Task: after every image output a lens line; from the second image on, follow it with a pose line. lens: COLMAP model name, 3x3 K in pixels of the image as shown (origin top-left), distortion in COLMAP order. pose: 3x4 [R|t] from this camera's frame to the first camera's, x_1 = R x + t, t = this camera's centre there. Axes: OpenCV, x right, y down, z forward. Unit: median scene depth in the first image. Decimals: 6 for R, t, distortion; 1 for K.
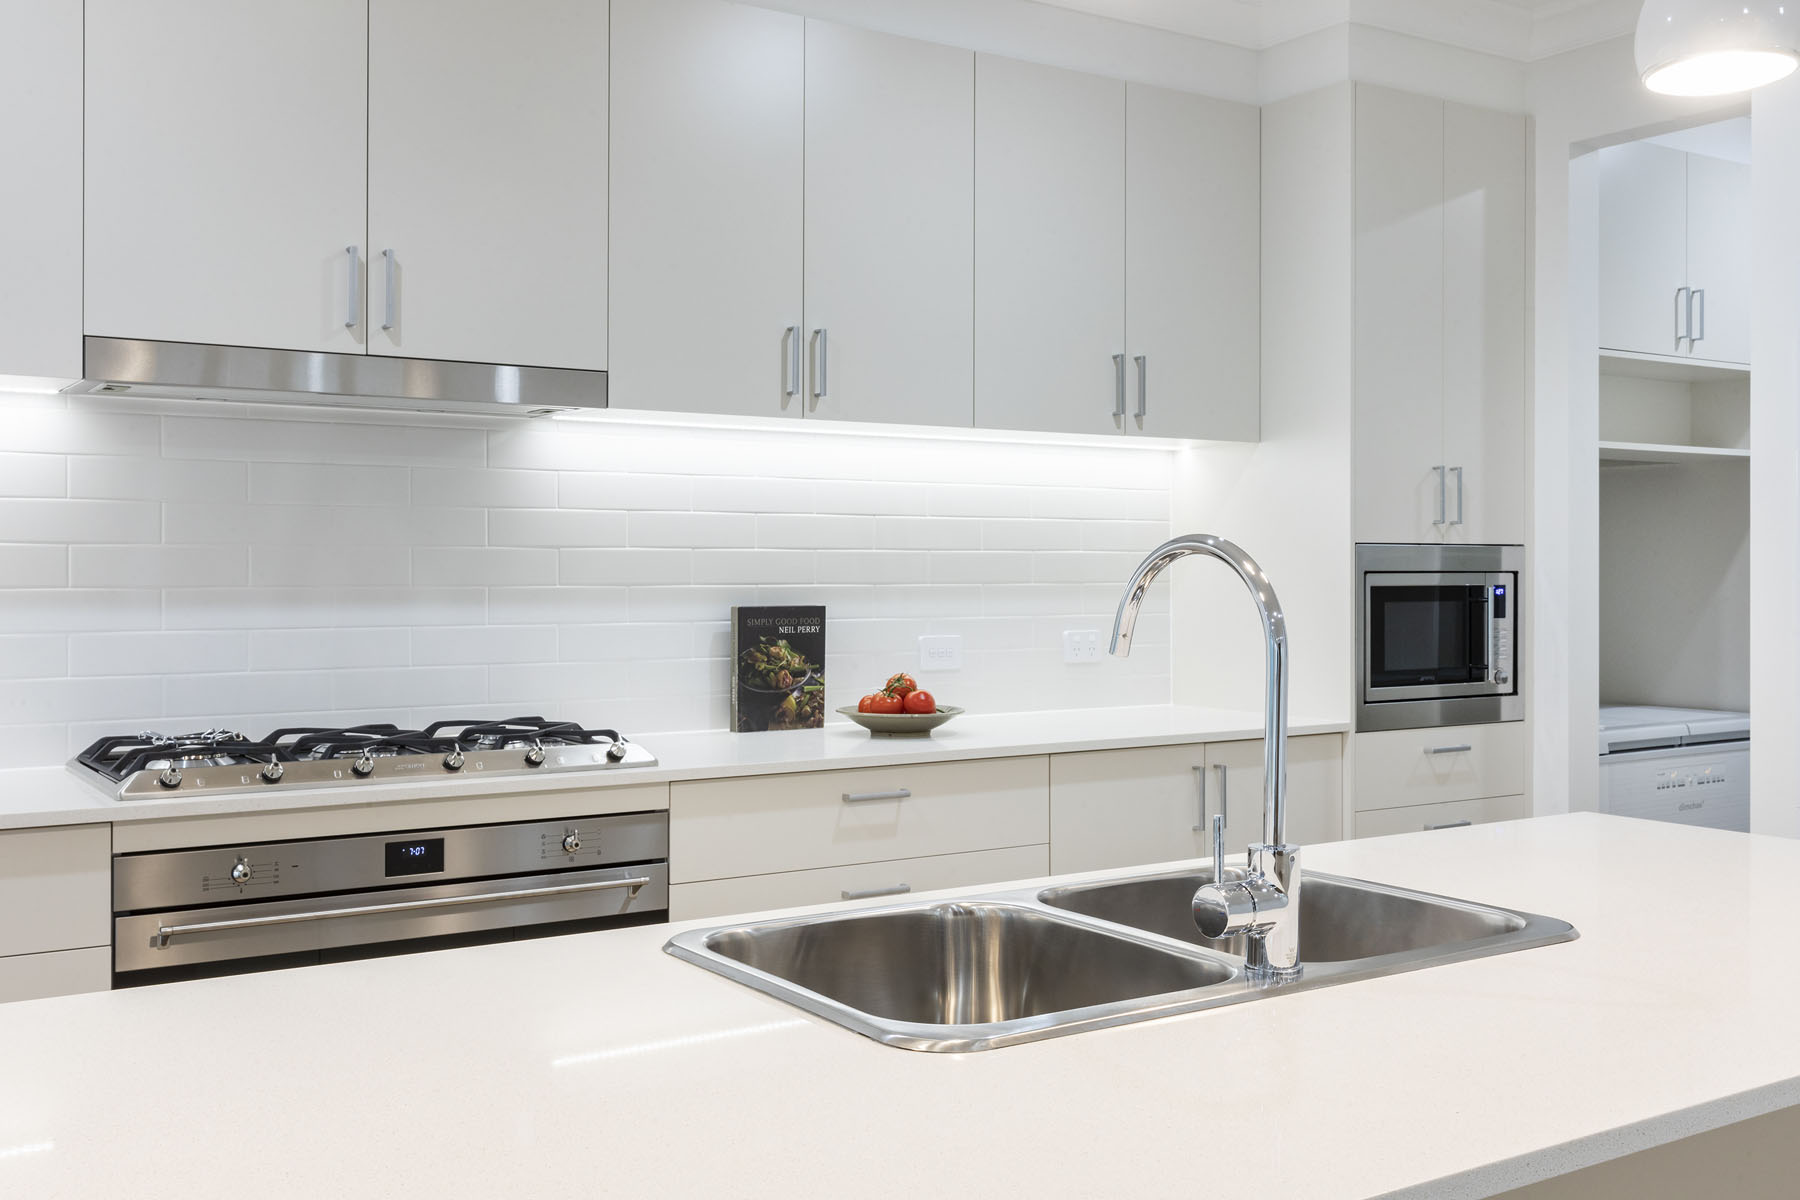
lens RADIAL K [[1768.0, 0, 899.7], [0, 1768.0, 574.0], [0, 0, 1]] dist [0.005732, -0.000271]
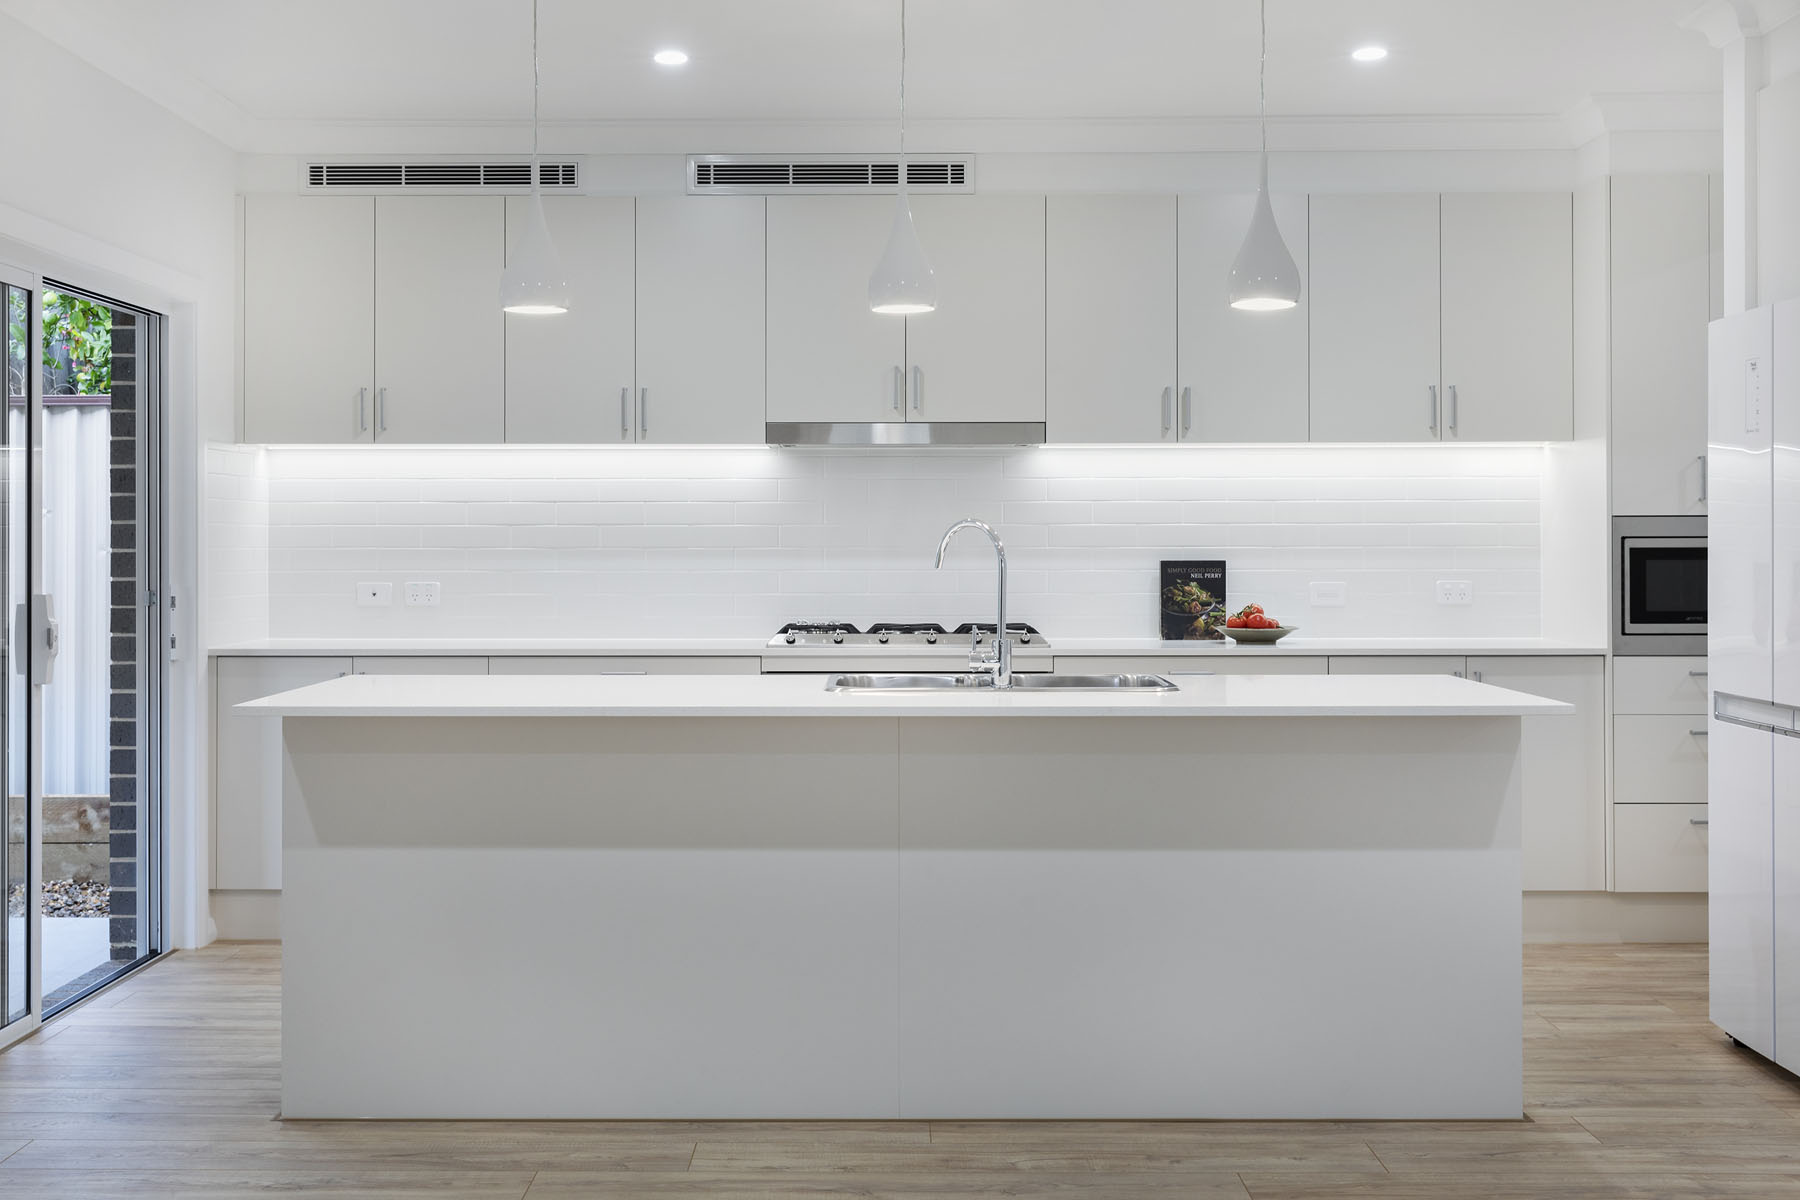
lens RADIAL K [[2044.8, 0, 900.0], [0, 2044.8, 600.0], [0, 0, 1]] dist [-0.011597, -0.006728]
pose [[0.838030, 0.012585, -0.545480, 0.698797], [0.000780, 0.999705, 0.024264, 0.009056], [0.545624, -0.020760, 0.837773, -0.652078]]
